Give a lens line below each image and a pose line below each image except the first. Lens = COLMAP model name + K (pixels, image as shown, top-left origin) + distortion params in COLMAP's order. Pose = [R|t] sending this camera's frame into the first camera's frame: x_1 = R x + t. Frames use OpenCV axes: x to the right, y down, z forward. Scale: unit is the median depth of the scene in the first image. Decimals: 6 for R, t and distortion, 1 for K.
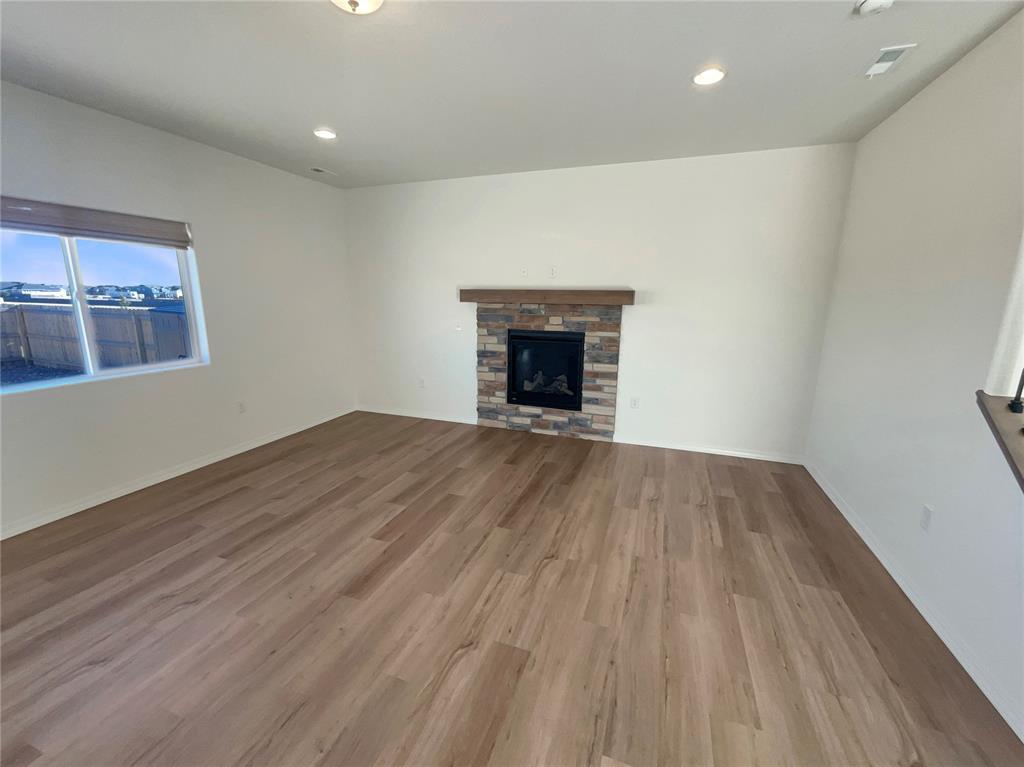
lens RADIAL K [[420.9, 0, 513.7], [0, 420.9, 386.4], [0, 0, 1]] dist [0.002402, -0.001317]
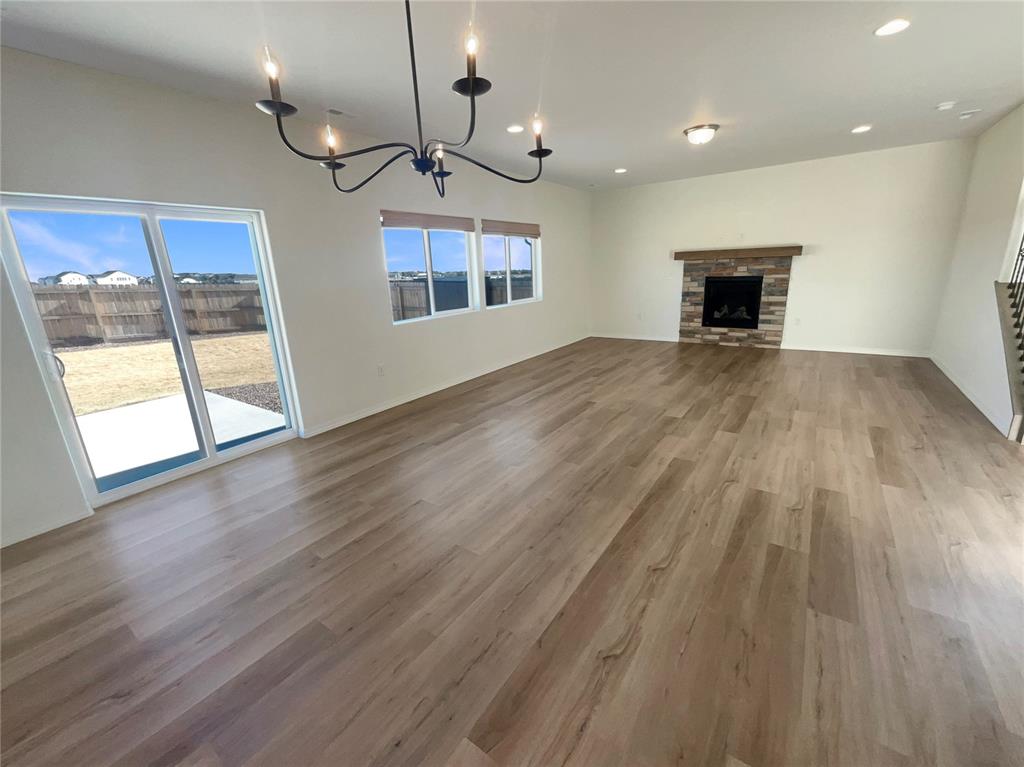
lens RADIAL K [[420.9, 0, 515.3], [0, 420.9, 386.5], [0, 0, 1]] dist [0.002402, -0.001317]
pose [[0.963894, 0.022908, -0.265299, -0.277275], [-0.005395, 0.997768, 0.066551, 0.171795], [0.266231, -0.062716, 0.961867, -0.717178]]
